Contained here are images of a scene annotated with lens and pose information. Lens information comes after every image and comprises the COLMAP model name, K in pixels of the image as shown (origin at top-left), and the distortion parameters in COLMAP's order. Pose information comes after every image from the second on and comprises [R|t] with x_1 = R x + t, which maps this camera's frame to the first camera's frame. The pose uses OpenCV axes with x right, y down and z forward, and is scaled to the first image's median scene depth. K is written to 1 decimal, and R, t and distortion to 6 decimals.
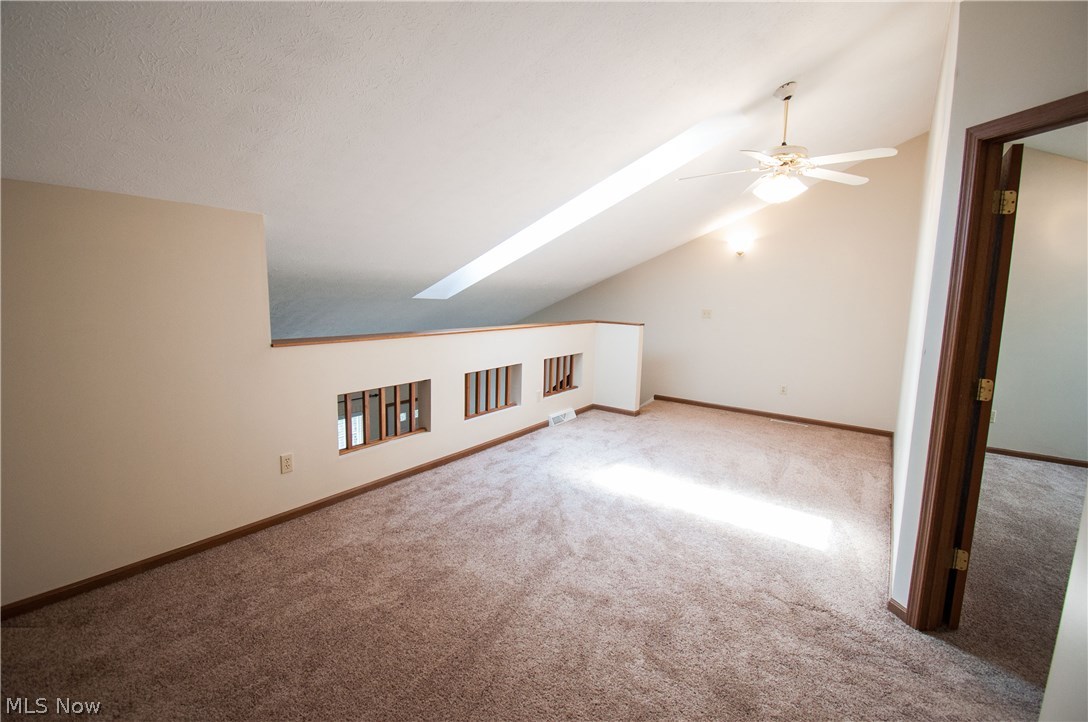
lens RADIAL K [[480.0, 0, 551.1], [0, 480.0, 360.5], [0, 0, 1]] dist [0.007660, -0.017744]
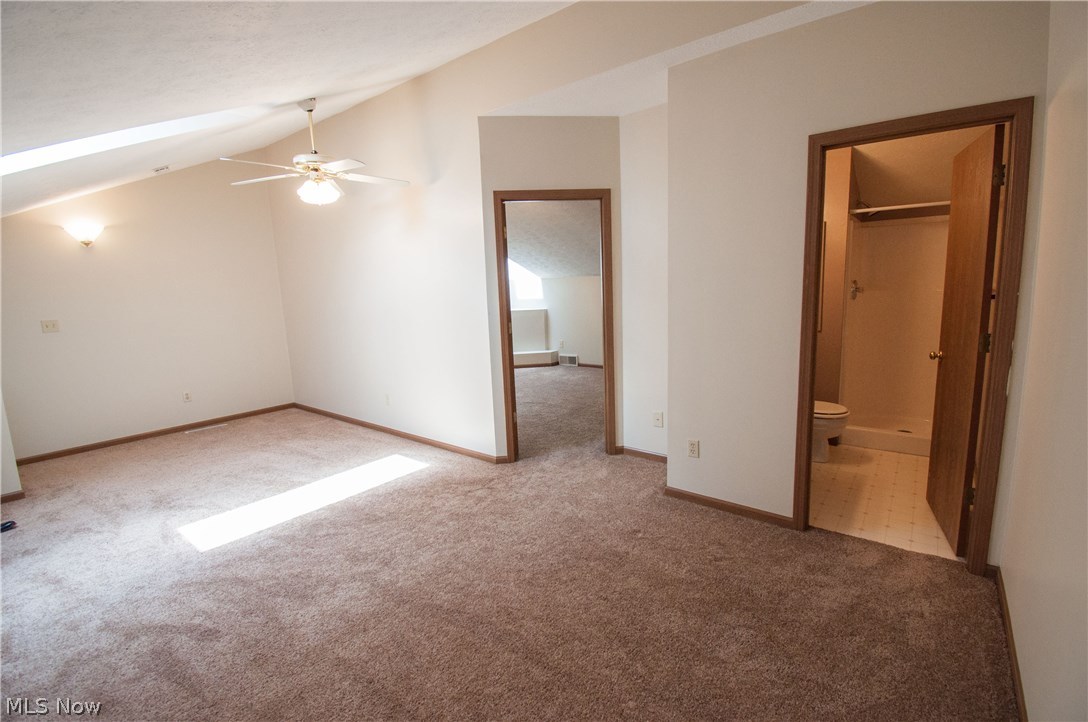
lens RADIAL K [[480.0, 0, 549.1], [0, 480.0, 352.7], [0, 0, 1]] dist [0.007660, -0.017744]
pose [[0.049237, -0.173207, 0.983654, -0.516542], [0.178877, 0.970455, 0.161929, -0.063371], [-0.982639, 0.167980, 0.078765, 0.350016]]
